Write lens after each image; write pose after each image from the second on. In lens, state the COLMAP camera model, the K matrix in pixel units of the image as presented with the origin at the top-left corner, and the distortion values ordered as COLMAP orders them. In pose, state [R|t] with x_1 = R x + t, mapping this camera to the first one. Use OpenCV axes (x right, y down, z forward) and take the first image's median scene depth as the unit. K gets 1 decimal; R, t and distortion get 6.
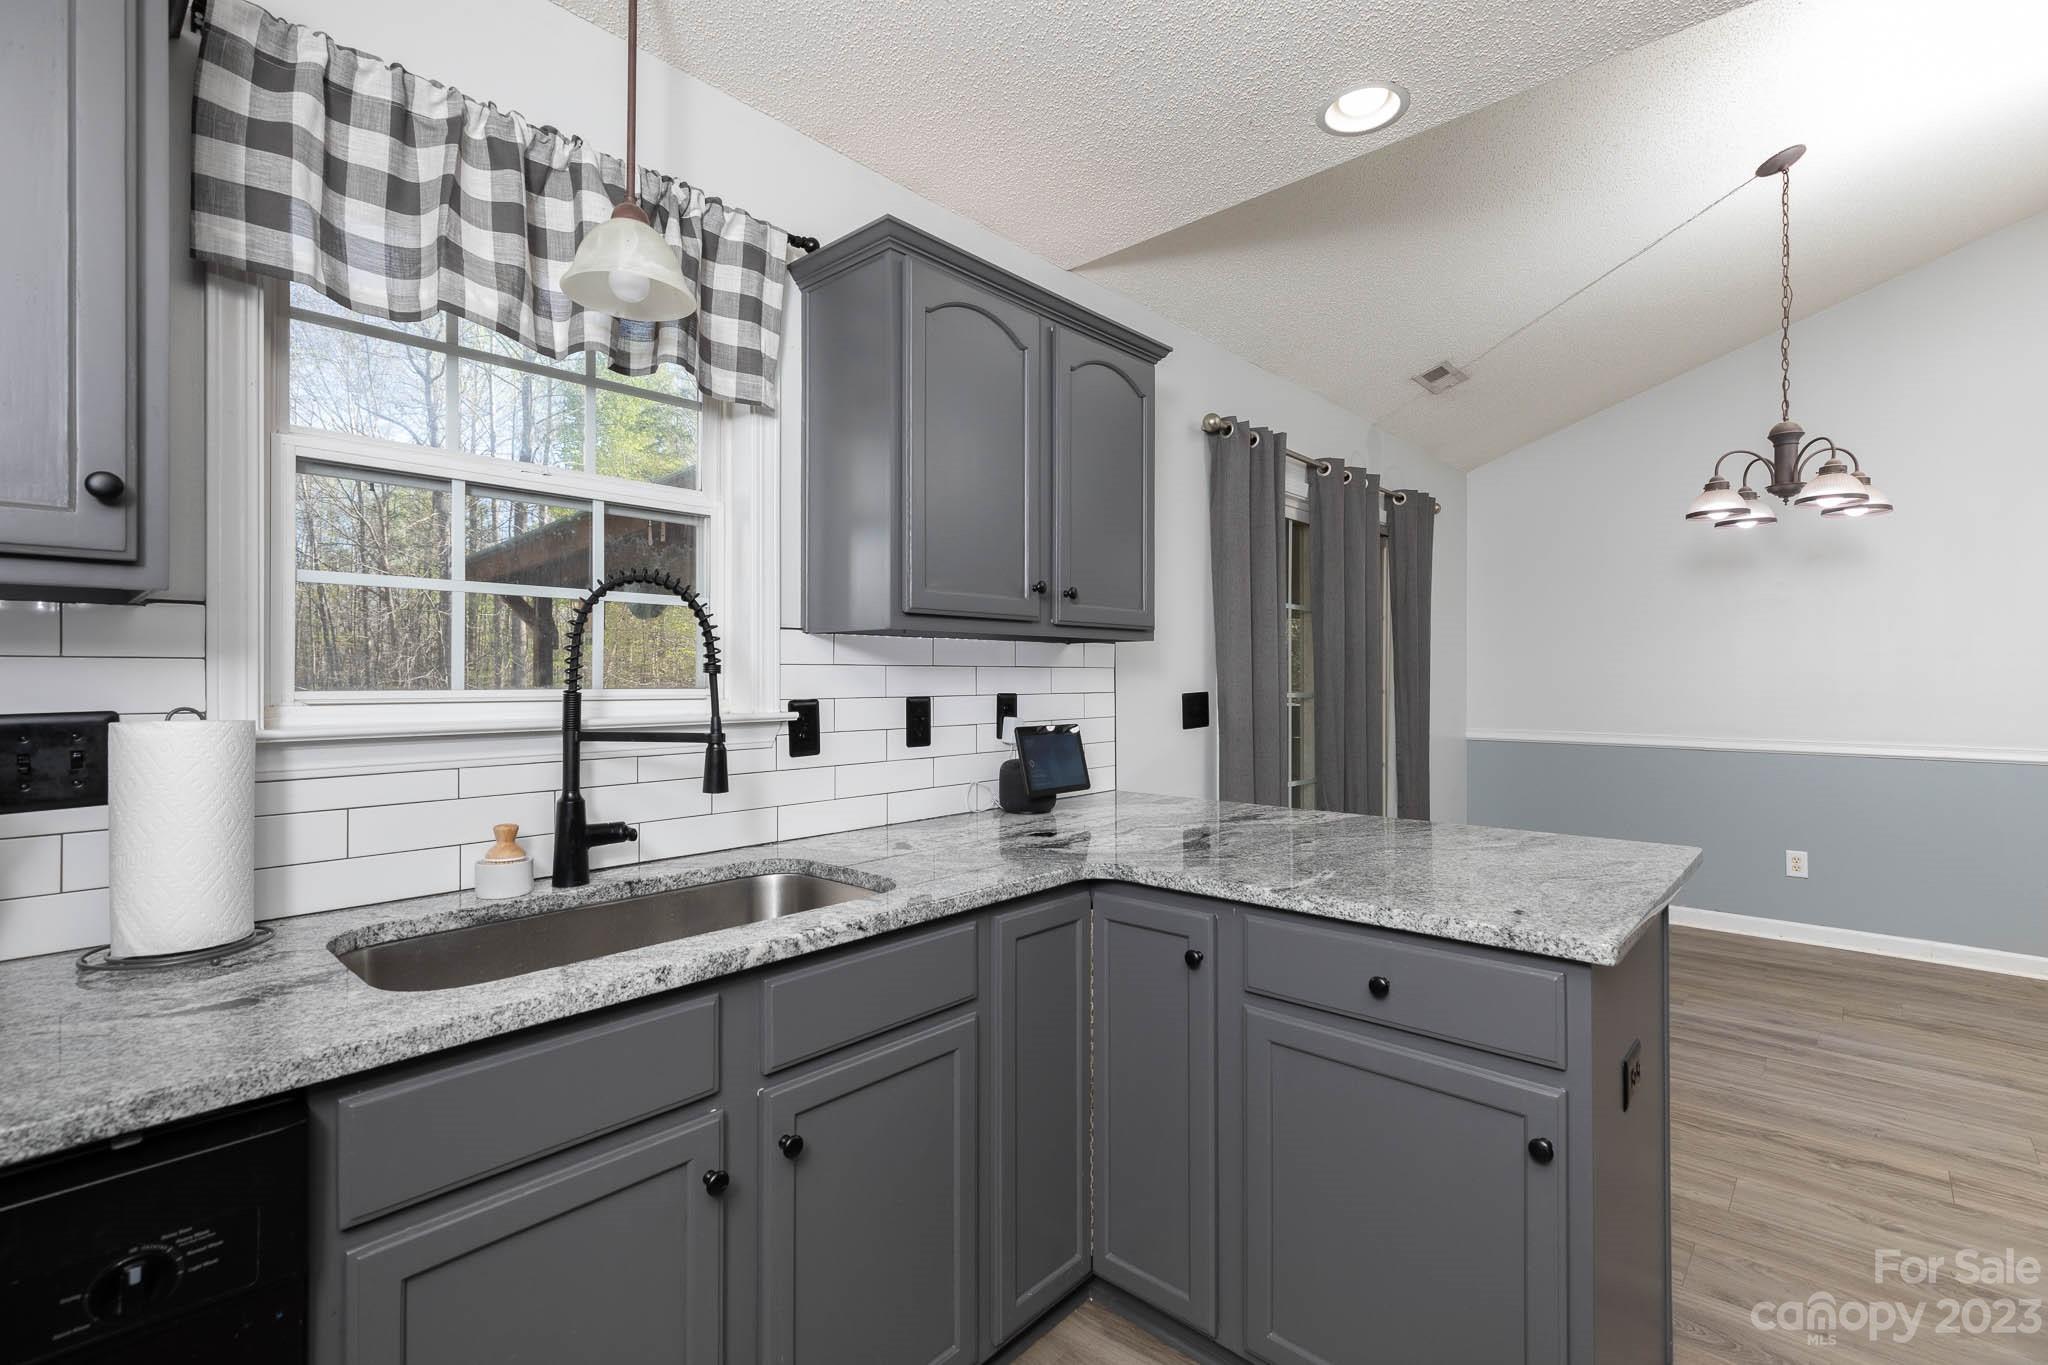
lens RADIAL K [[932.1, 0, 1010.5], [0, 932.1, 679.4], [0, 0, 1]] dist [0.006259, -0.000961]
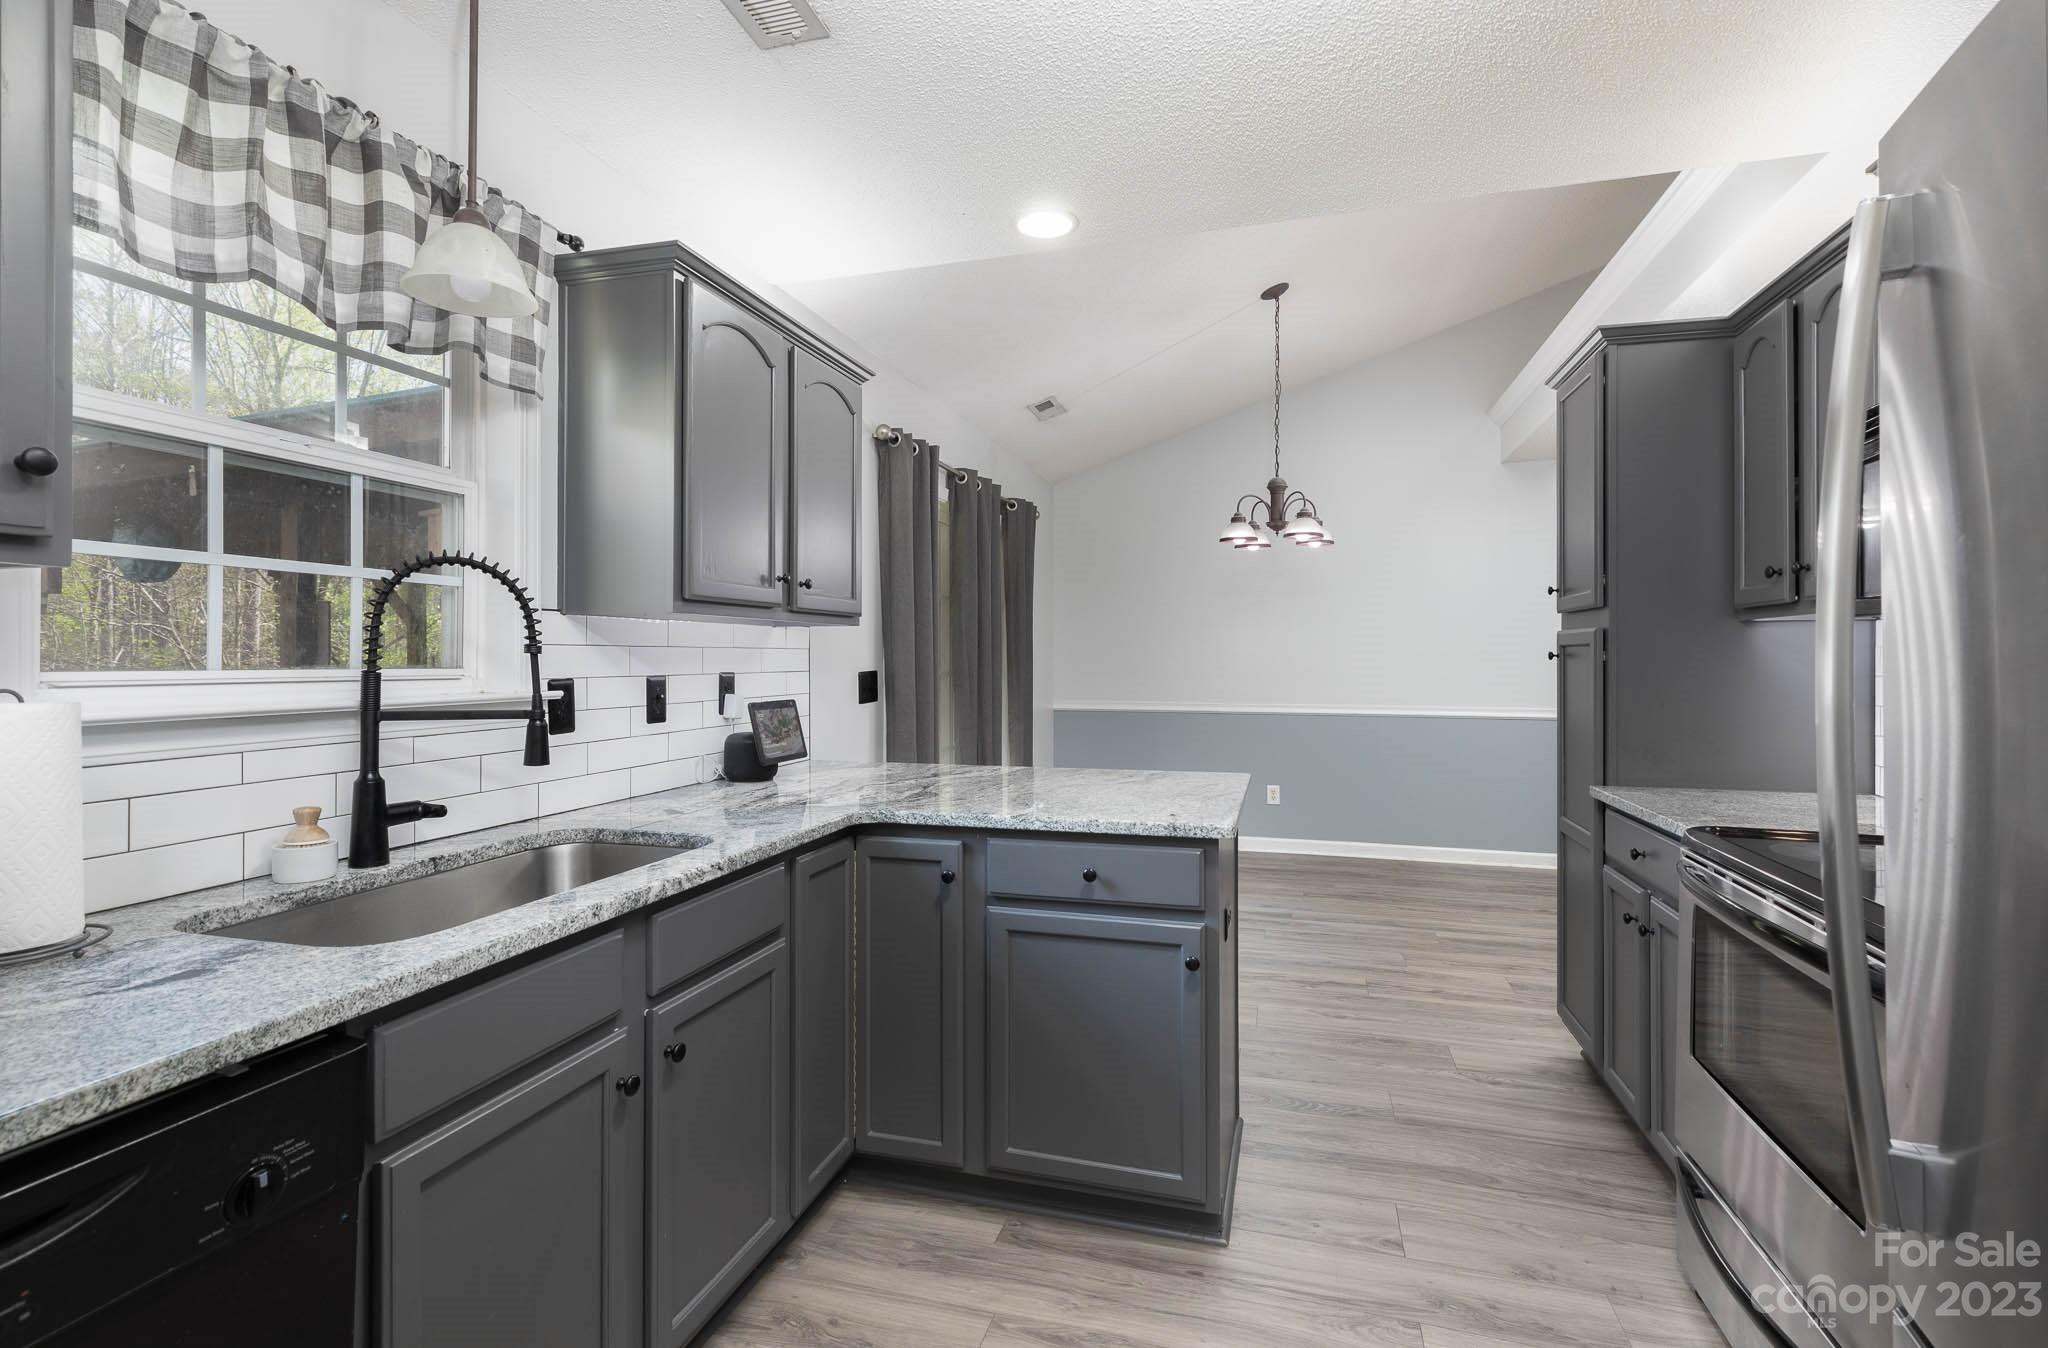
lens RADIAL K [[932.1, 0, 1035.1], [0, 932.1, 663.1], [0, 0, 1]] dist [0.006259, -0.000961]
pose [[0.894014, -0.001058, 0.448038, -0.277041], [-0.000760, 0.999992, 0.003878, -0.000448], [-0.448038, -0.003807, 0.894006, -0.203910]]
